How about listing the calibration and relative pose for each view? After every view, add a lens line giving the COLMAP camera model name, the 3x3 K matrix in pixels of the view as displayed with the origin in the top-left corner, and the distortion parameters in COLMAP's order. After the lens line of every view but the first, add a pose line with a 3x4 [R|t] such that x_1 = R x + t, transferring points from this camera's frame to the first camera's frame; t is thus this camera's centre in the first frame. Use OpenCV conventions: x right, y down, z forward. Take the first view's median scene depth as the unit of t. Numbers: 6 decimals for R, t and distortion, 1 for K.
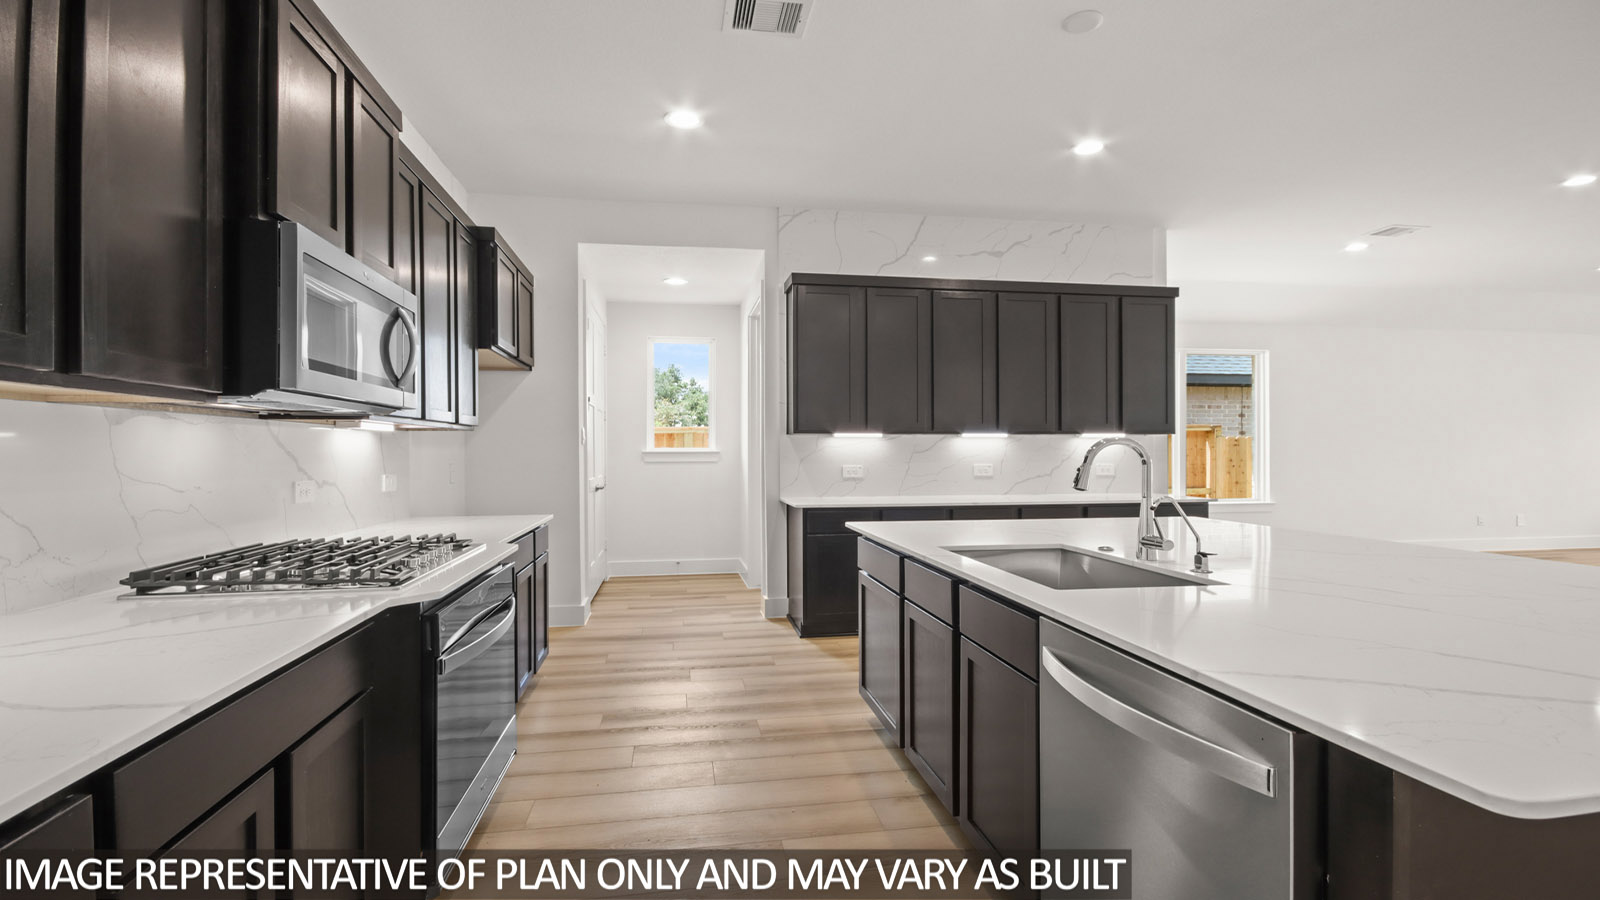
lens RADIAL K [[737.3, 0, 807.0], [0, 737.3, 455.6], [0, 0, 1]] dist [0.014951, -0.001347]
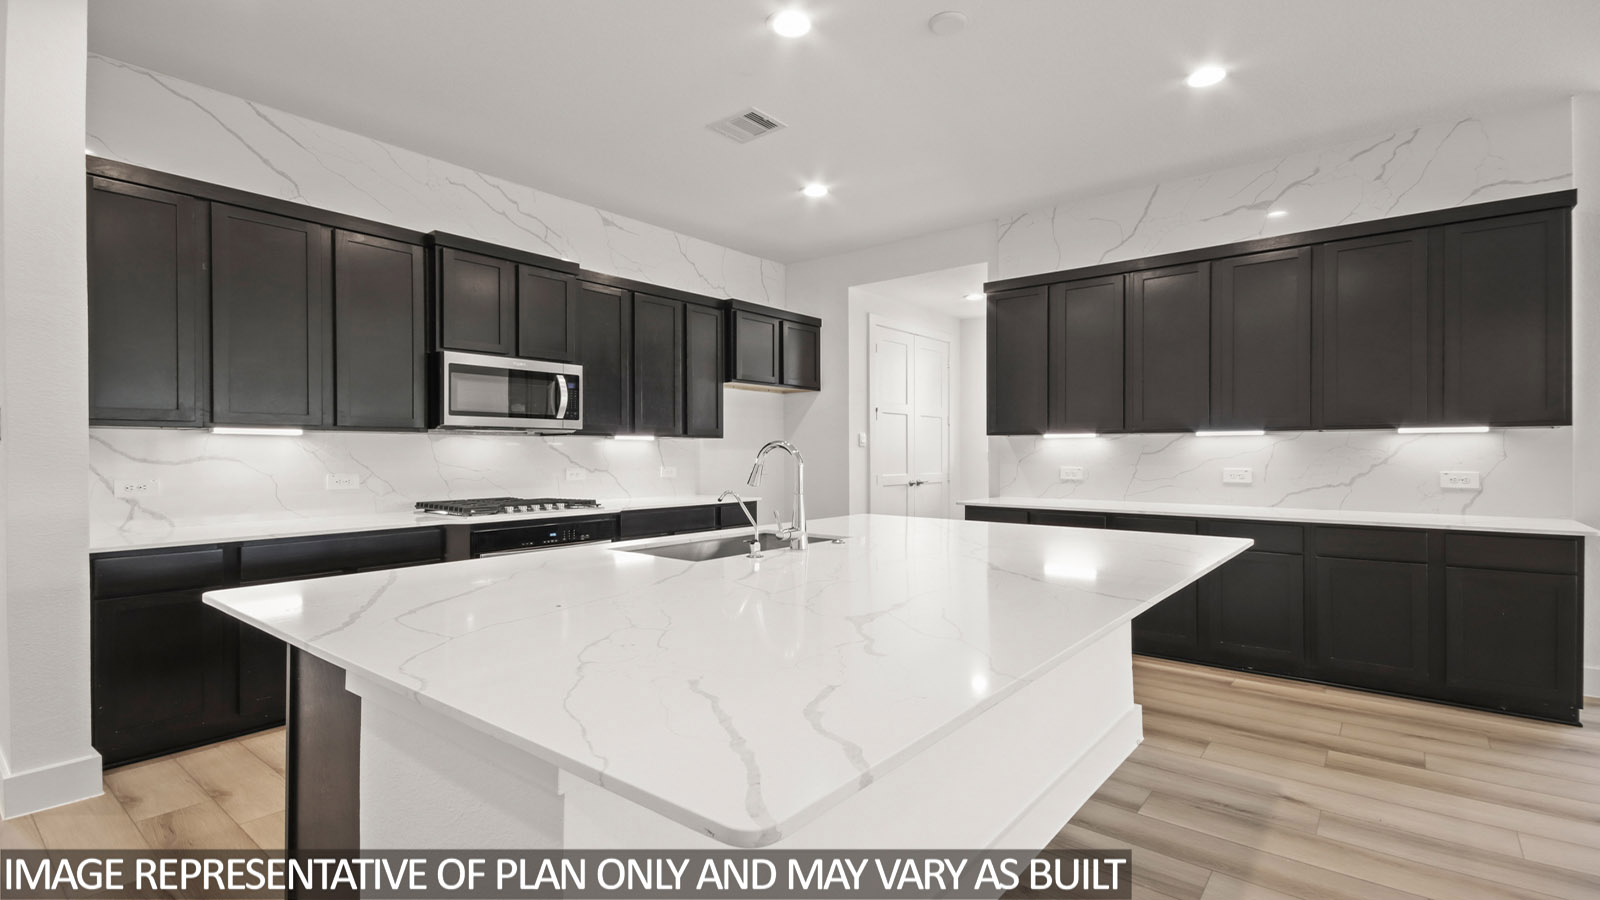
lens RADIAL K [[737.3, 0, 801.9], [0, 737.3, 452.2], [0, 0, 1]] dist [0.014951, -0.001347]
pose [[0.669332, 0.000561, -0.742964, 0.541170], [-0.004392, 0.999985, -0.003202, -0.001569], [0.742951, 0.005406, 0.669324, 0.097447]]
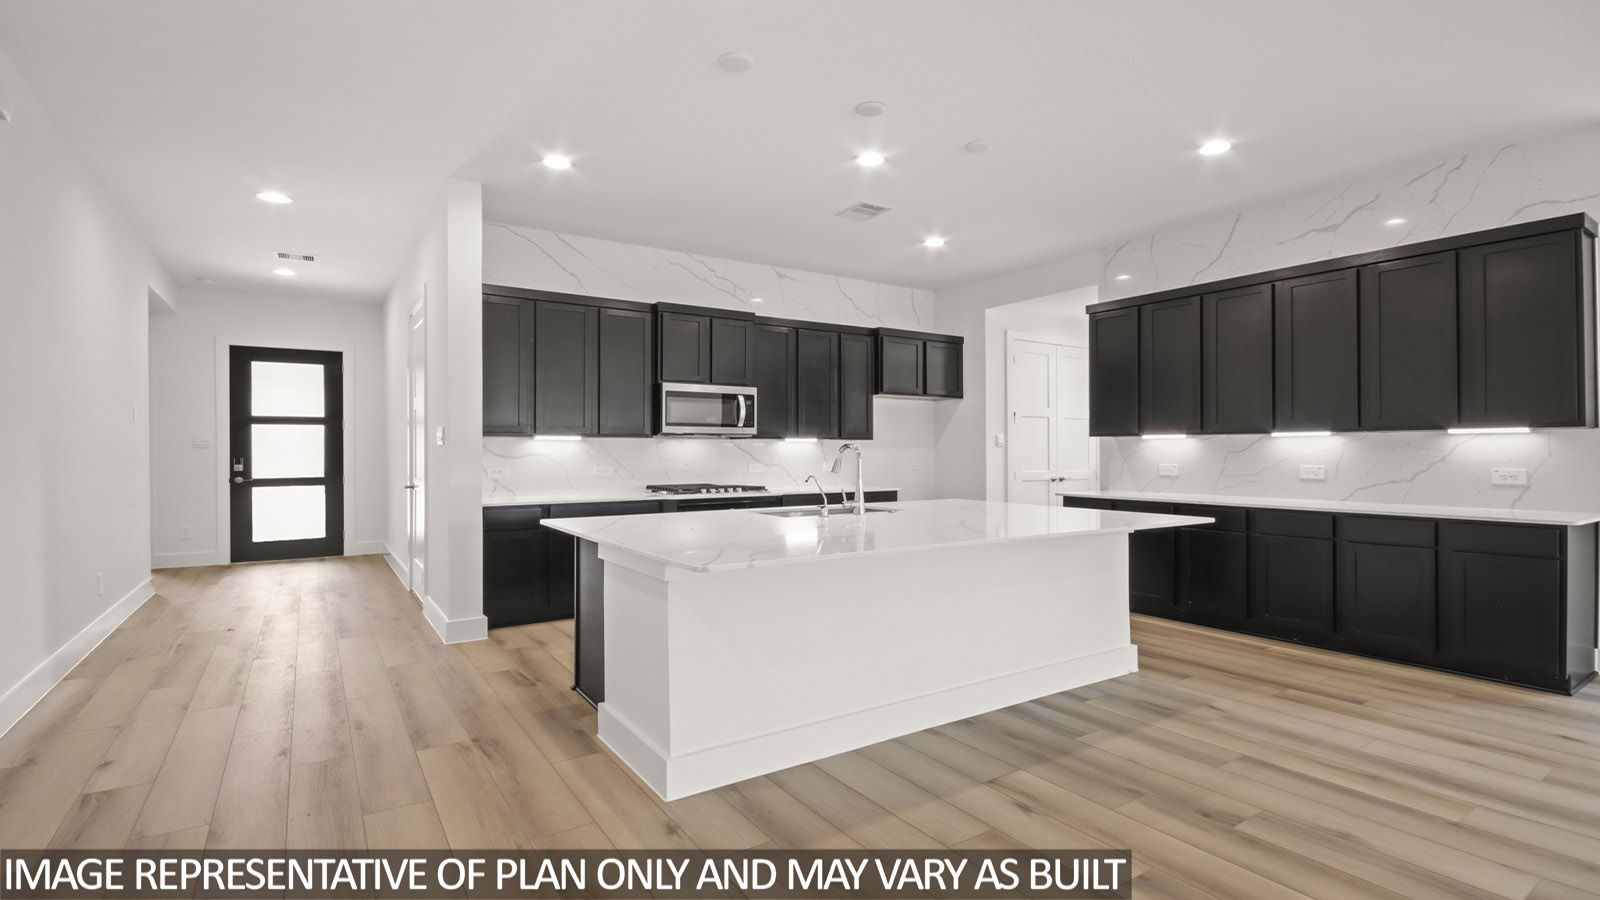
lens RADIAL K [[743.5, 0, 790.1], [0, 743.5, 444.8], [0, 0, 1]] dist [-0.019444, 0.000308]
pose [[0.403076, -0.007728, -0.915134, 0.830528], [-0.005714, 0.999924, -0.010961, -0.000473], [0.915148, 0.009647, 0.403001, 0.056388]]
